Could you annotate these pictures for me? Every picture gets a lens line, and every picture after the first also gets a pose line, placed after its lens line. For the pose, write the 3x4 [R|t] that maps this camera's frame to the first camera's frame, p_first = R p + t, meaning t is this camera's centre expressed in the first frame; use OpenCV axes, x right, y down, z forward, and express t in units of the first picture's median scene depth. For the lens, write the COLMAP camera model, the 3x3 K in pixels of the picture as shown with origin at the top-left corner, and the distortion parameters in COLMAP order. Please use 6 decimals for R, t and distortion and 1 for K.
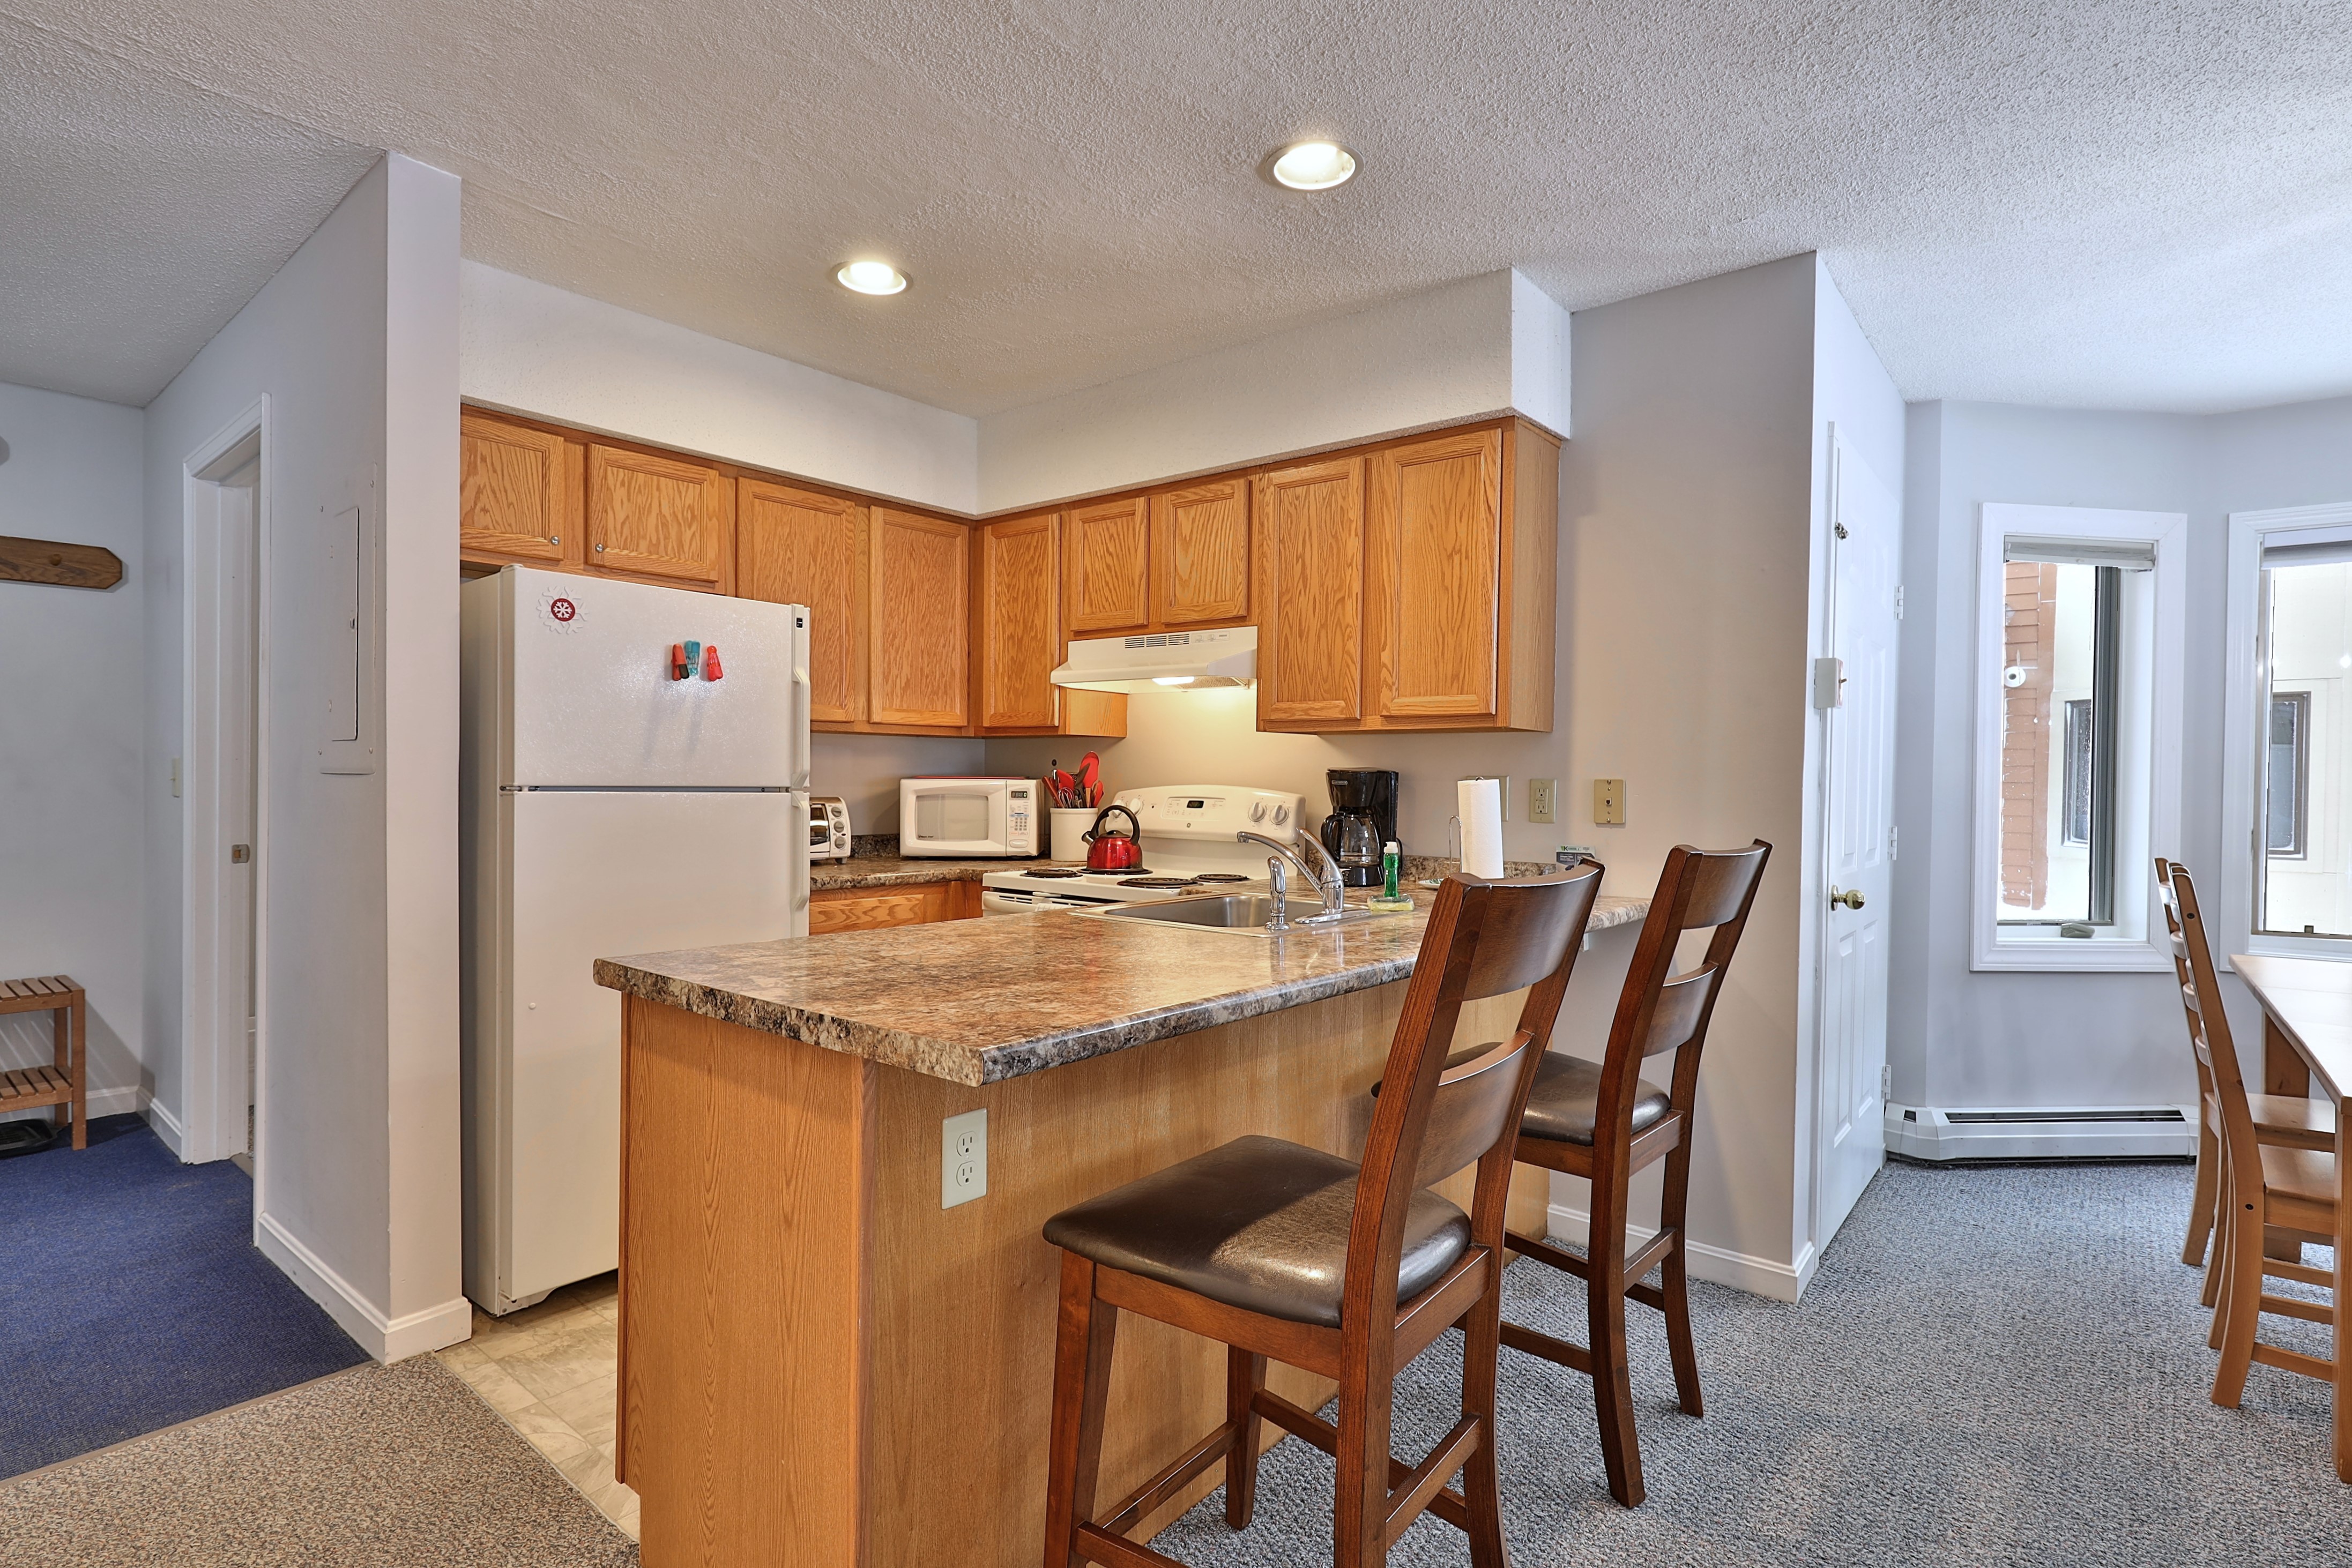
lens RADIAL K [[1132.5, 0, 1176.0], [0, 1132.5, 784.0], [0, 0, 1]] dist [0.002066, 0.000348]
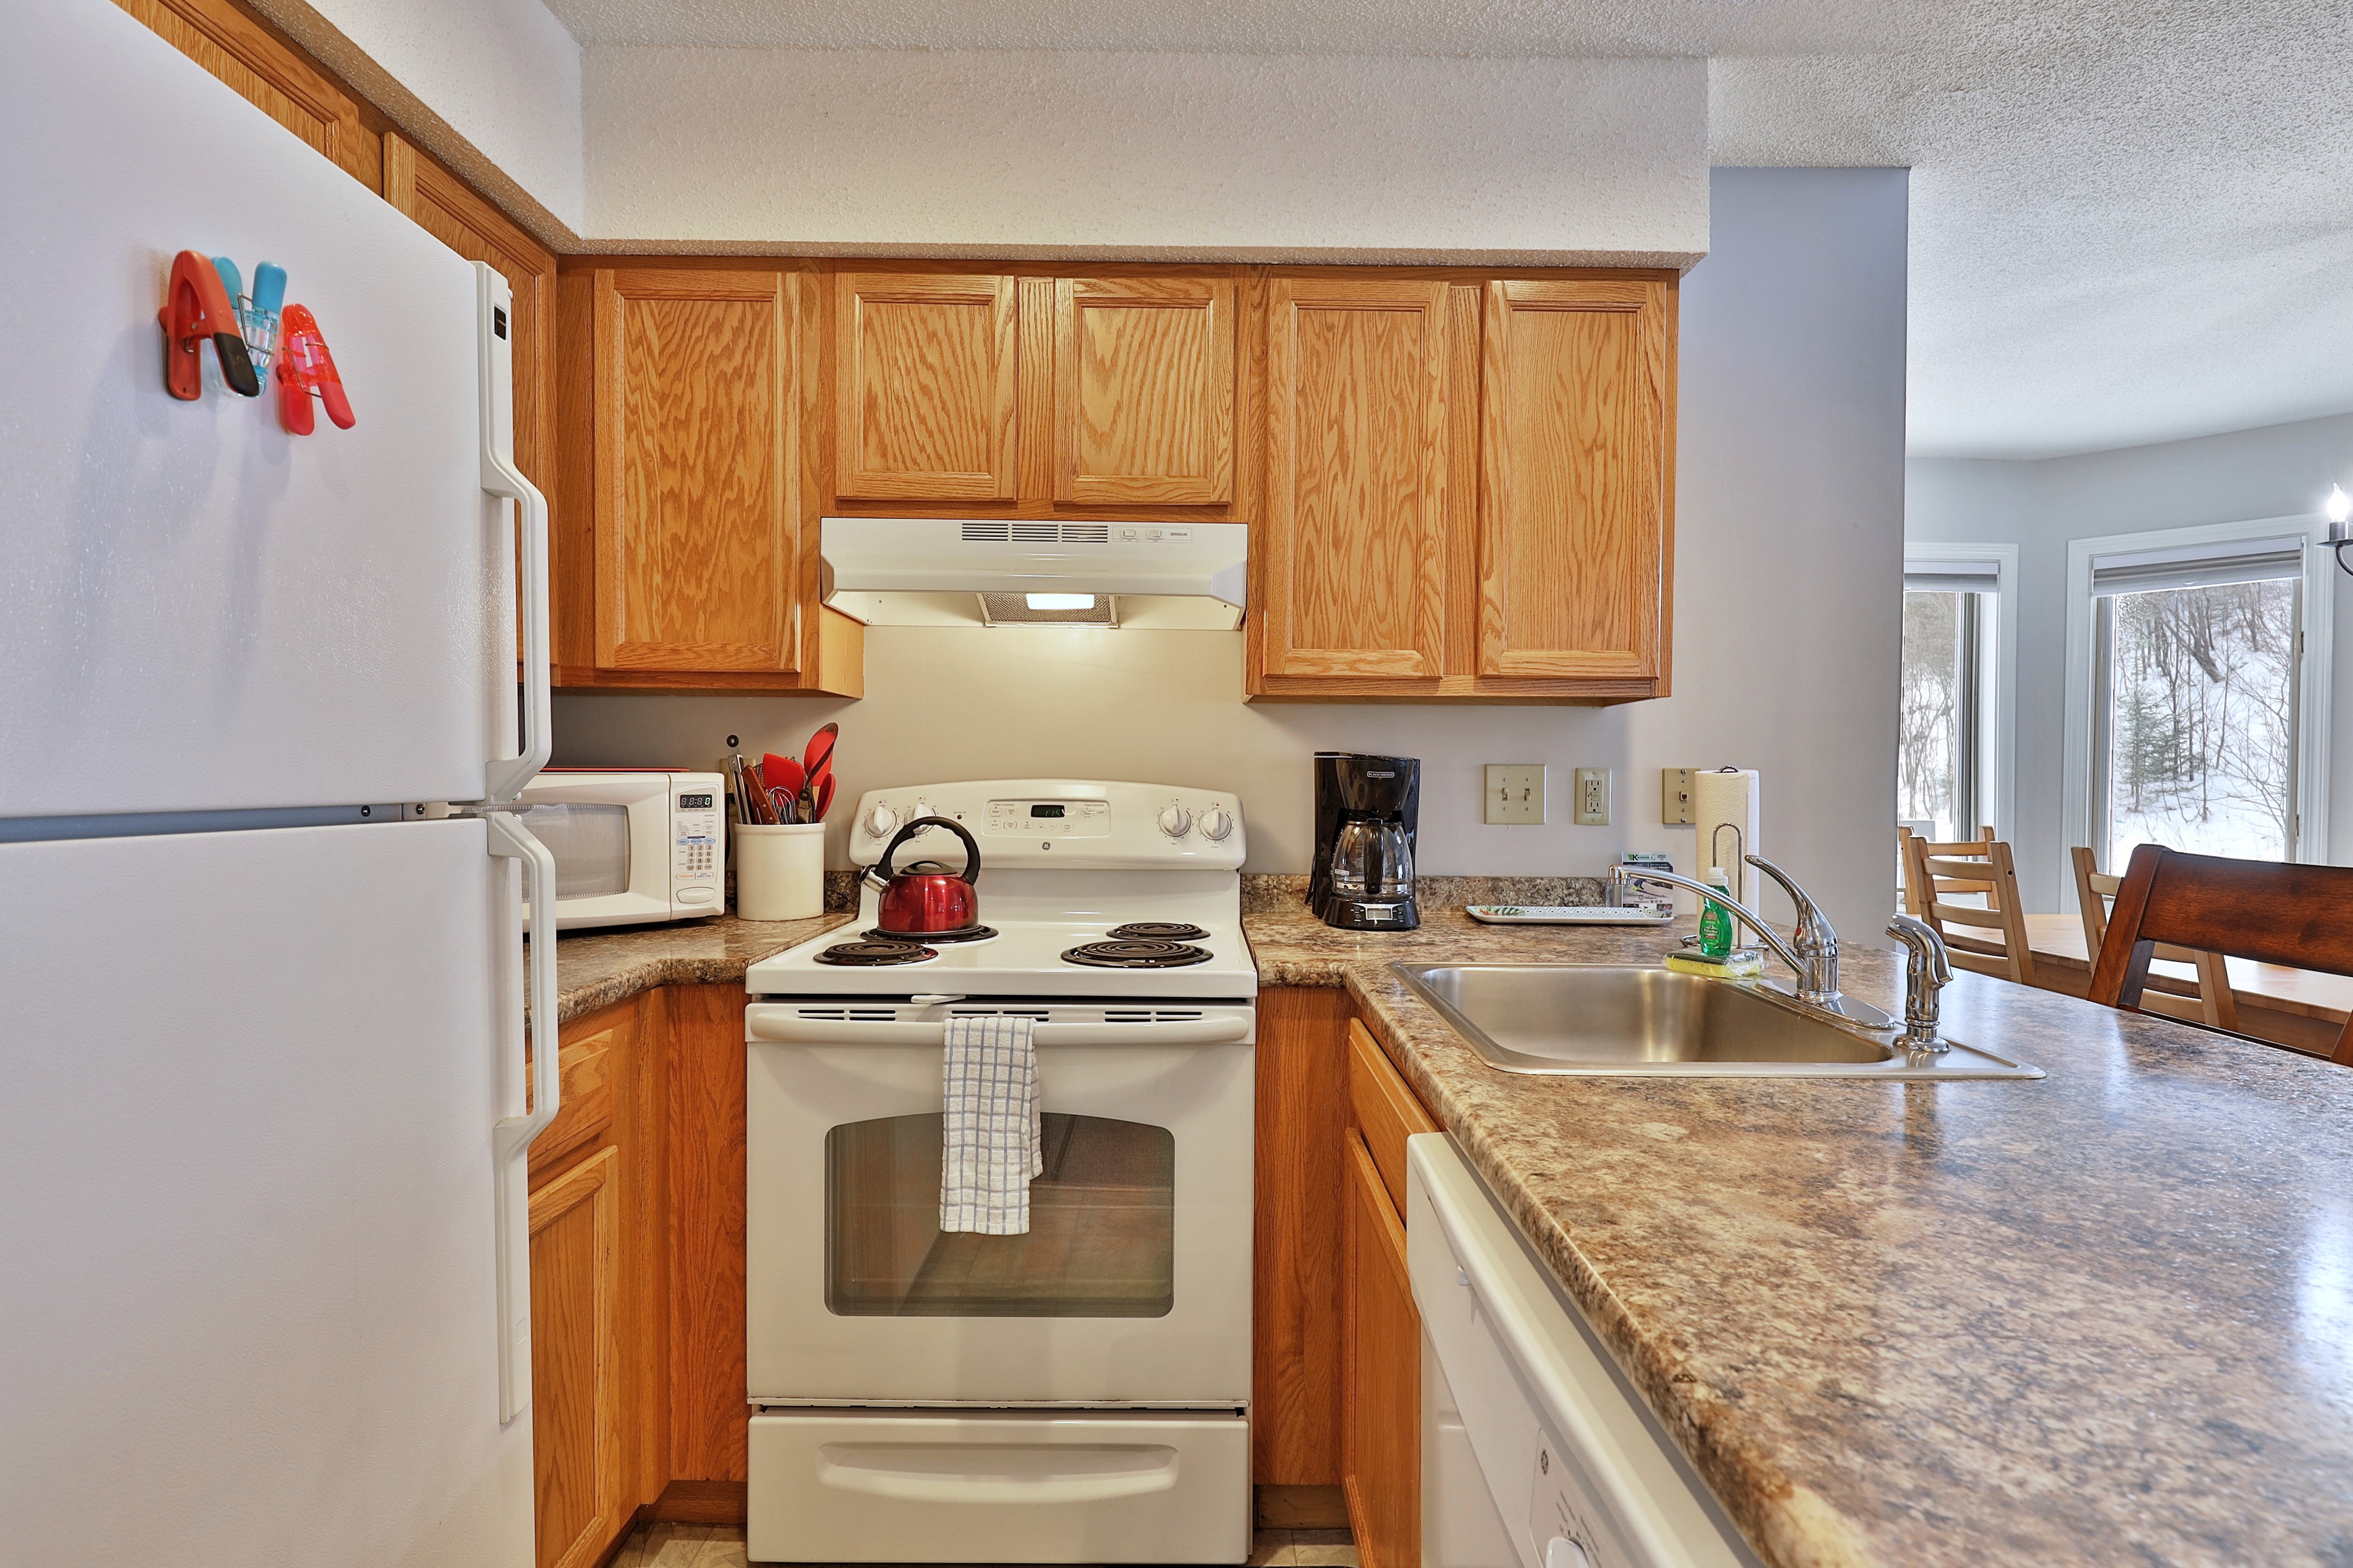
lens RADIAL K [[1127.8, 0, 1176.5], [0, 1127.8, 784.0], [0, 0, 1]] dist [-0.006677, -0.000276]
pose [[0.770761, -0.014634, 0.636957, -0.333366], [0.005752, 0.999855, 0.016011, -0.006374], [-0.637099, -0.008677, 0.770733, 0.513804]]
